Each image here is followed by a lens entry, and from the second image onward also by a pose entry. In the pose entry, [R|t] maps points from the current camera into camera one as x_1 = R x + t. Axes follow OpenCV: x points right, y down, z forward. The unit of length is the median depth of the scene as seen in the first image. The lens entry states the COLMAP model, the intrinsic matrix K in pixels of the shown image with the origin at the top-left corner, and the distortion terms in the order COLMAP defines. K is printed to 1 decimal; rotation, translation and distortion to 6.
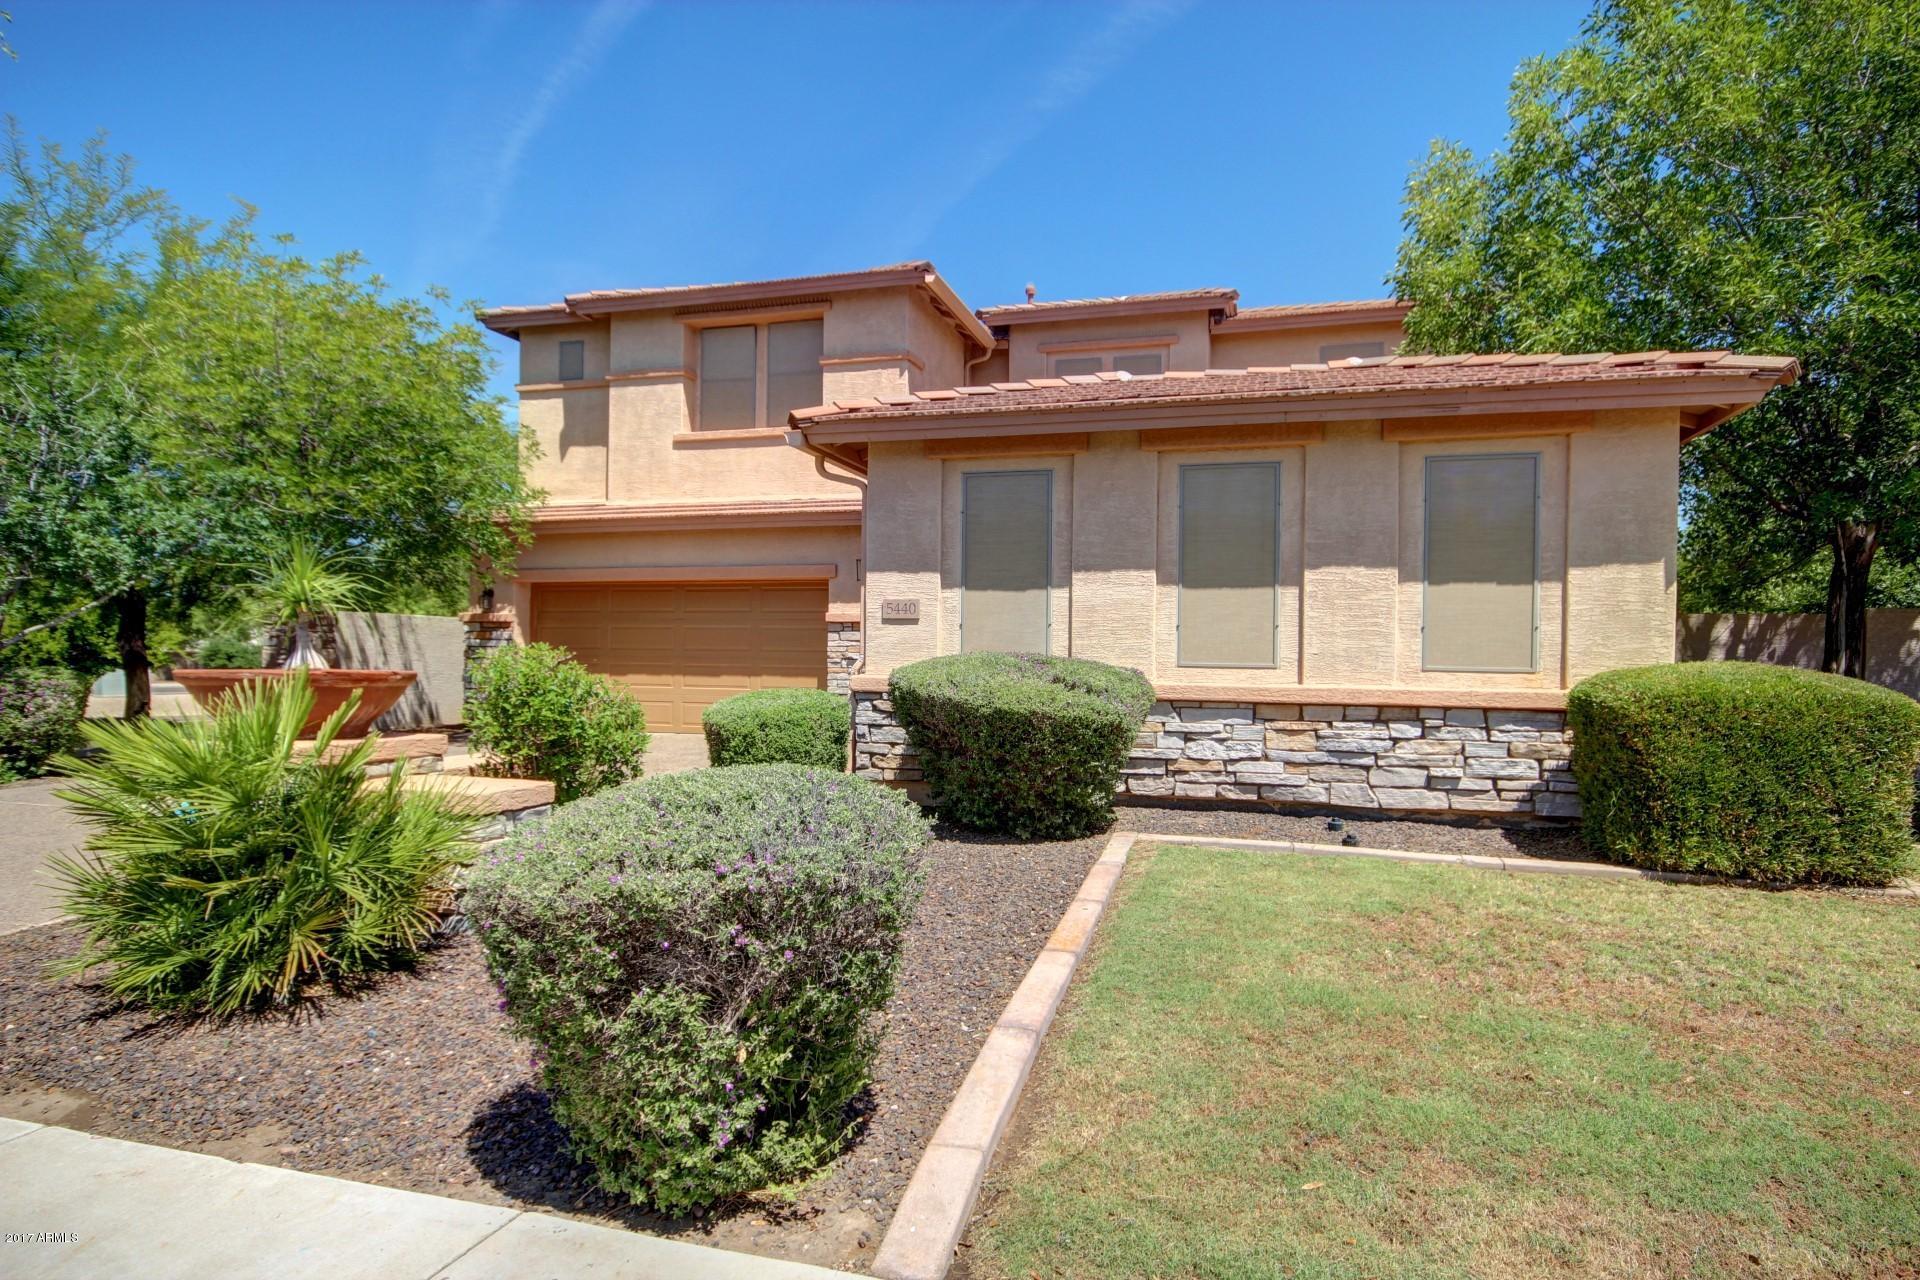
lens RADIAL K [[1044.4, 0, 960.6], [0, 1044.4, 635.6], [0, 0, 1]] dist [0.016684, 0.003322]
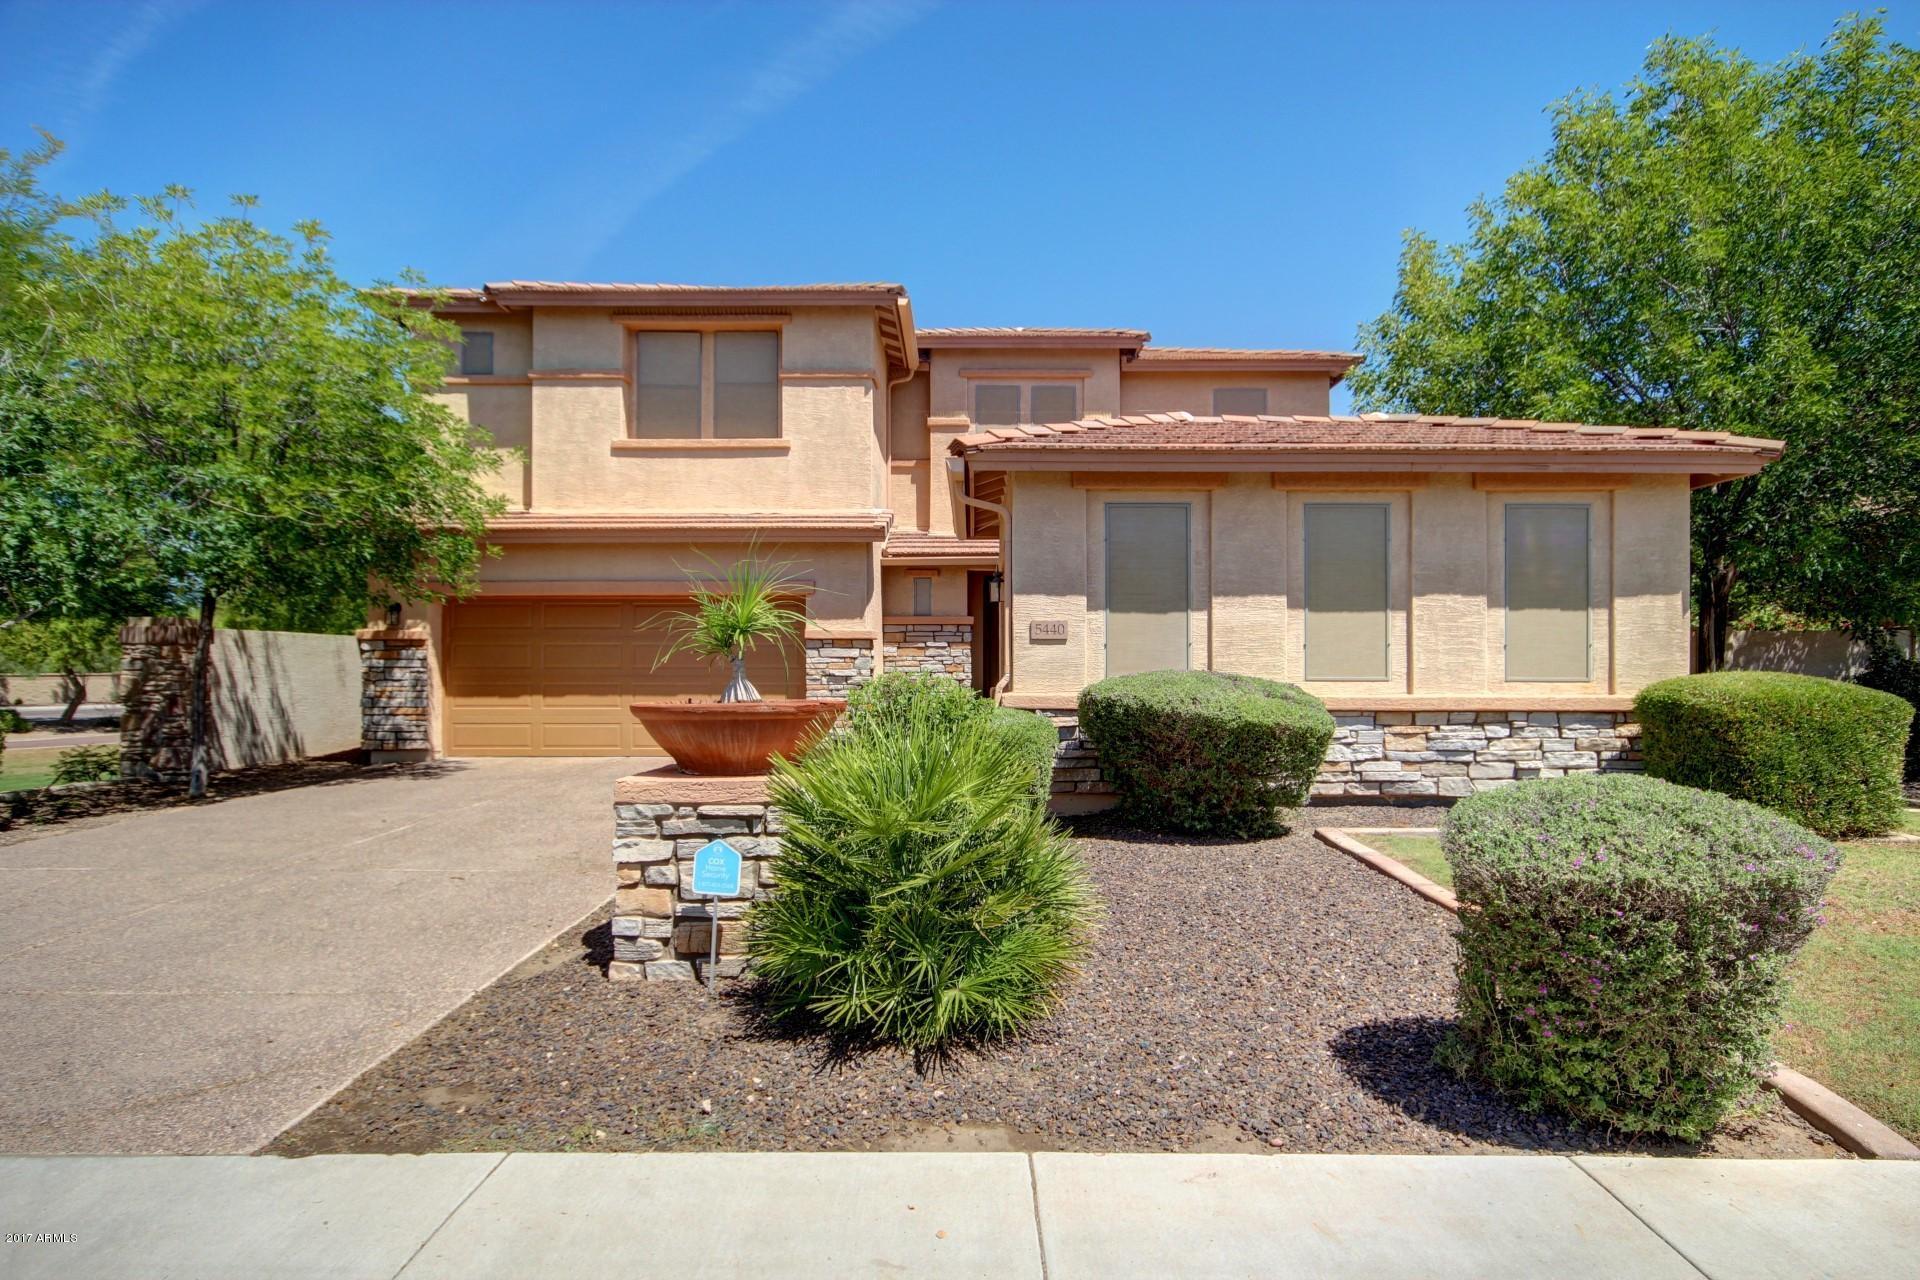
lens RADIAL K [[1044.4, 0, 966.2], [0, 1044.4, 634.0], [0, 0, 1]] dist [0.016684, 0.003322]
pose [[0.960392, -0.004239, 0.278619, -0.456489], [0.007089, 0.999932, -0.009225, -0.013213], [-0.278561, 0.010835, 0.960357, 0.010876]]
